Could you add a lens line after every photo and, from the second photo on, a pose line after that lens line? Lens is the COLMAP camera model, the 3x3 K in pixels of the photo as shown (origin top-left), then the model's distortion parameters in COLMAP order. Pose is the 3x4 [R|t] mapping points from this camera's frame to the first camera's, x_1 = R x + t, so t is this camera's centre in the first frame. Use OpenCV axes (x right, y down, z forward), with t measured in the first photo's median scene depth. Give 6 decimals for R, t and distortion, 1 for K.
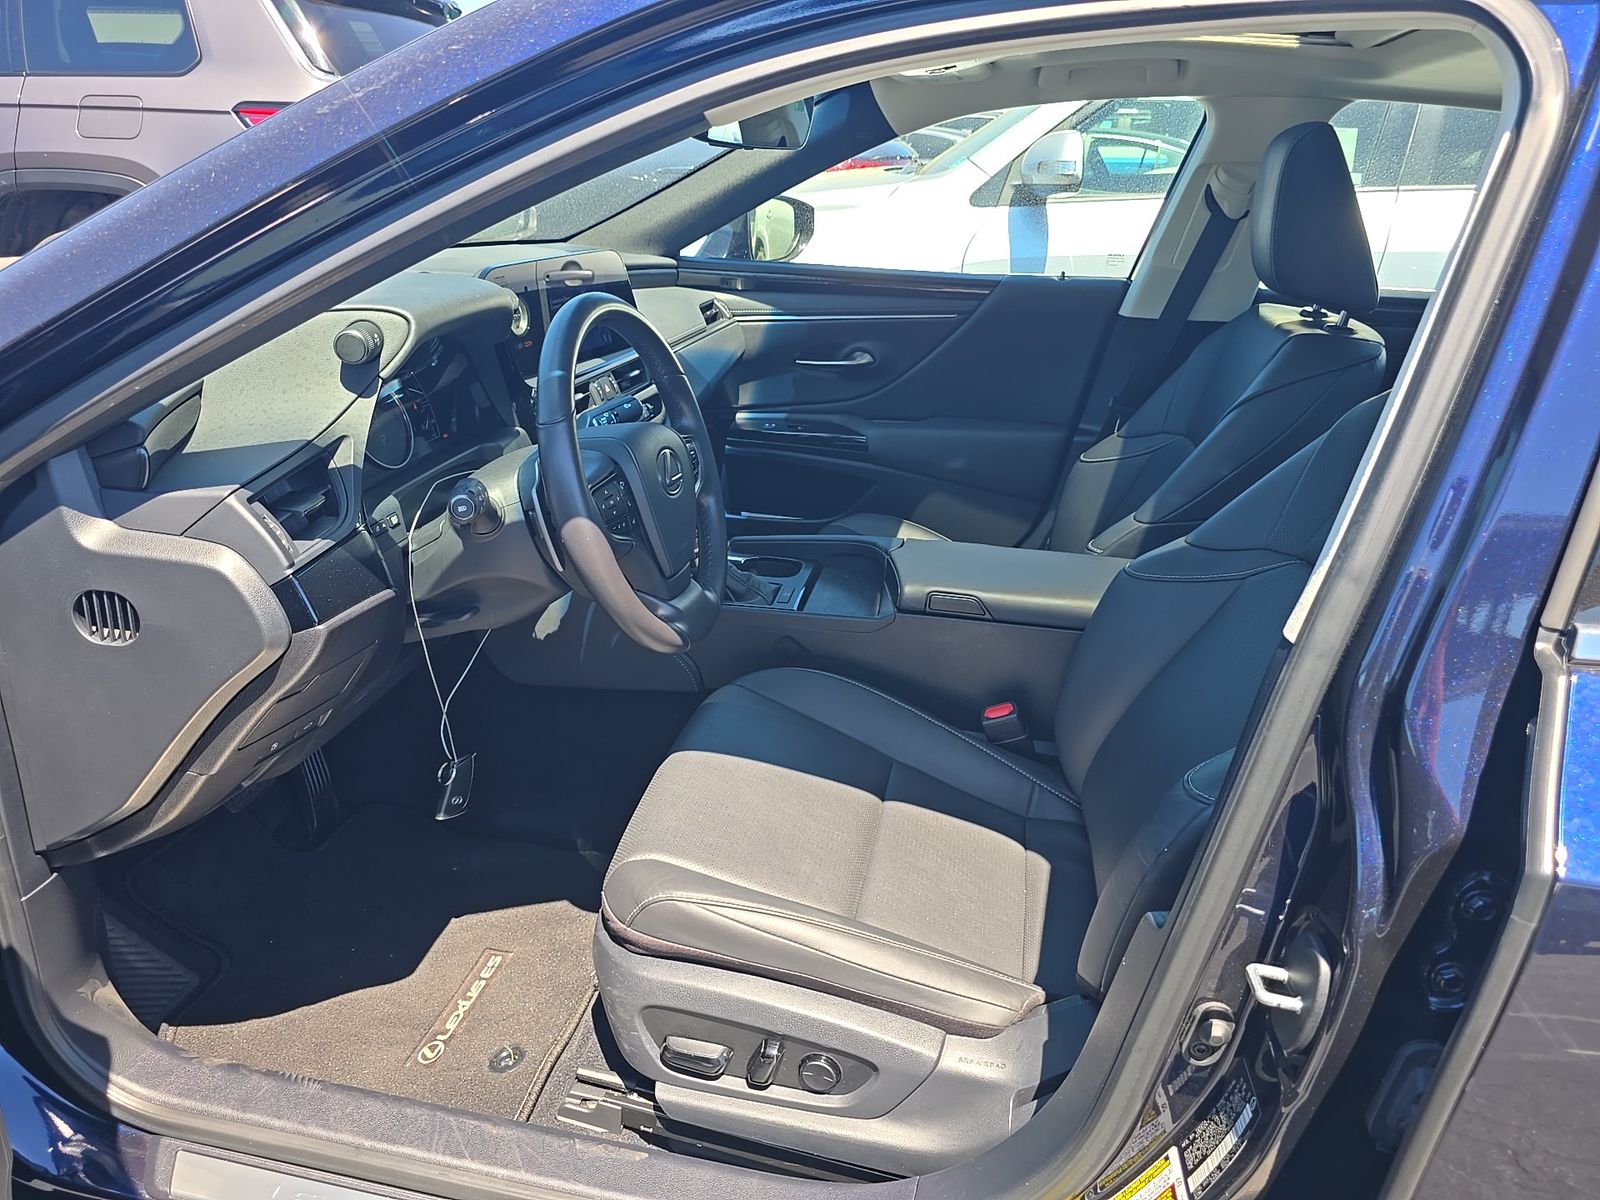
lens RADIAL K [[1100.7, 0, 800.0], [0, 1100.7, 600.0], [0, 0, 1]] dist [-0.006334, -0.008521]
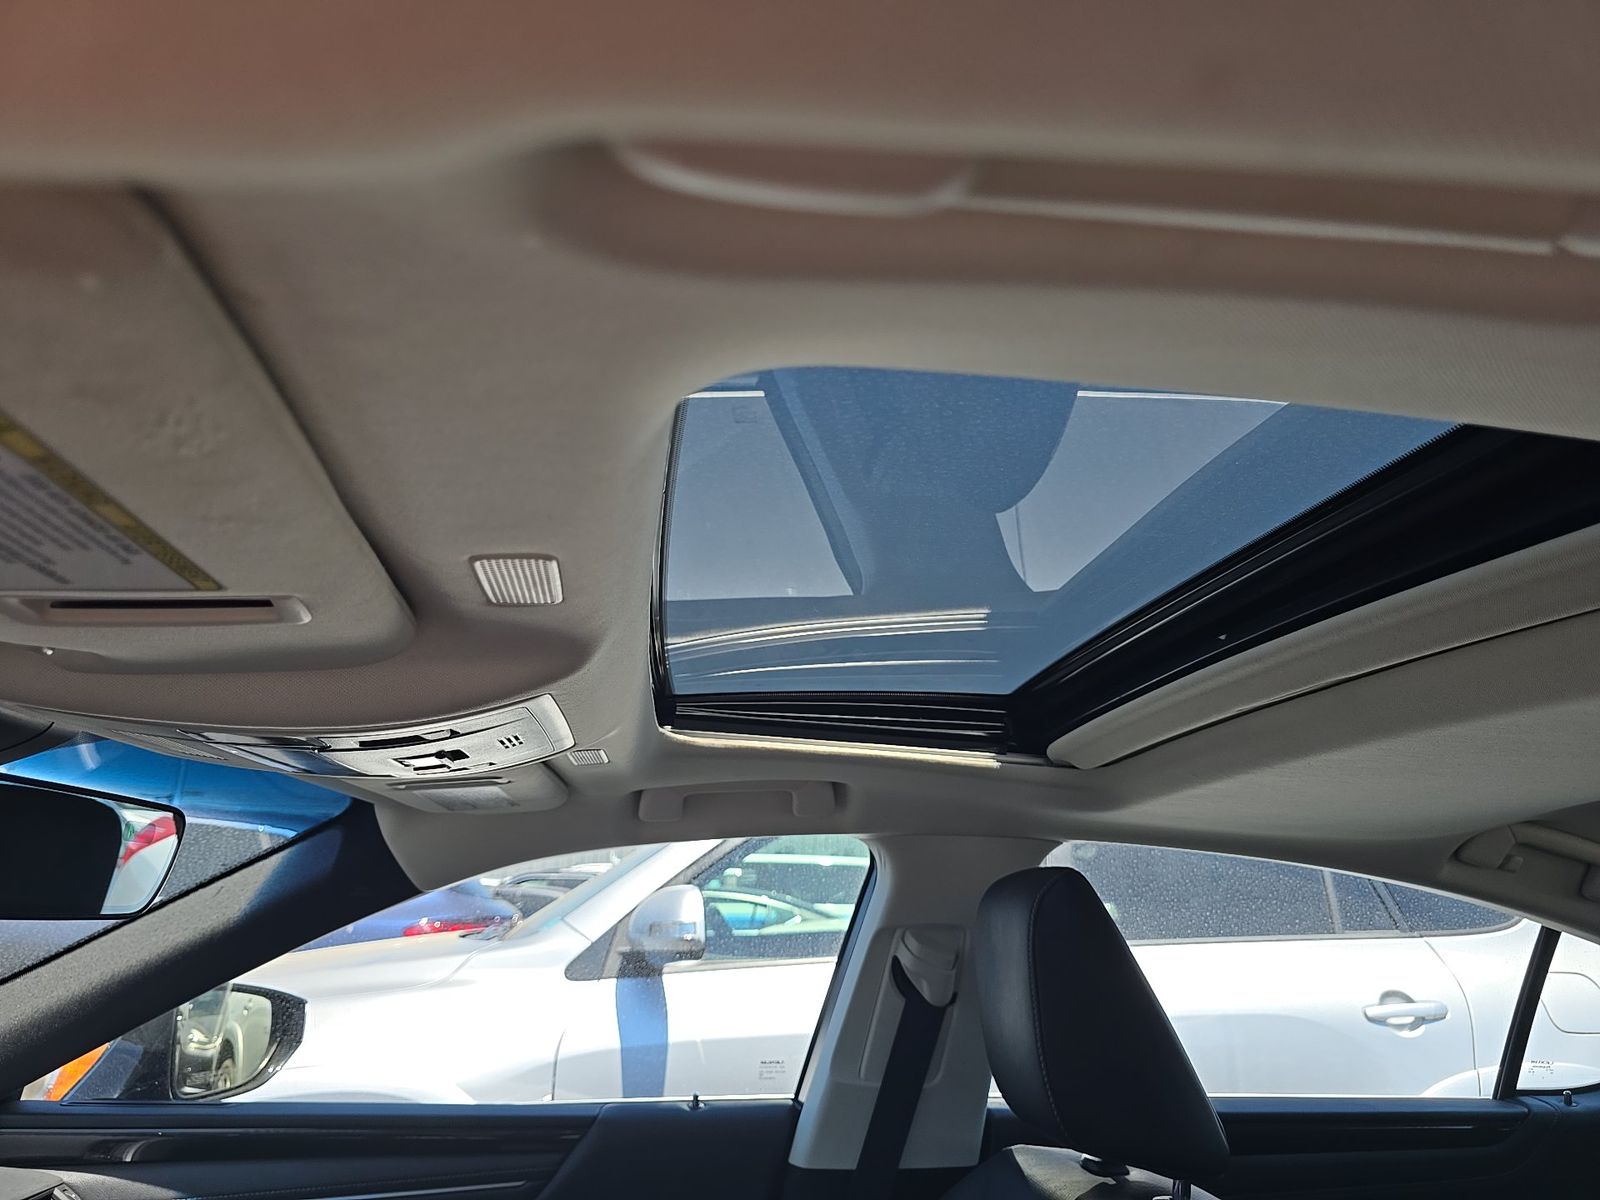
lens RADIAL K [[1045.6, 0, 769.3], [0, 1045.6, 600.6], [0, 0, 1]] dist [-0.002777, -0.002710]
pose [[0.953667, 0.074943, 0.291381, 0.061789], [0.123354, 0.785941, -0.605872, -0.113904], [-0.274414, 0.613743, 0.740281, 0.273759]]
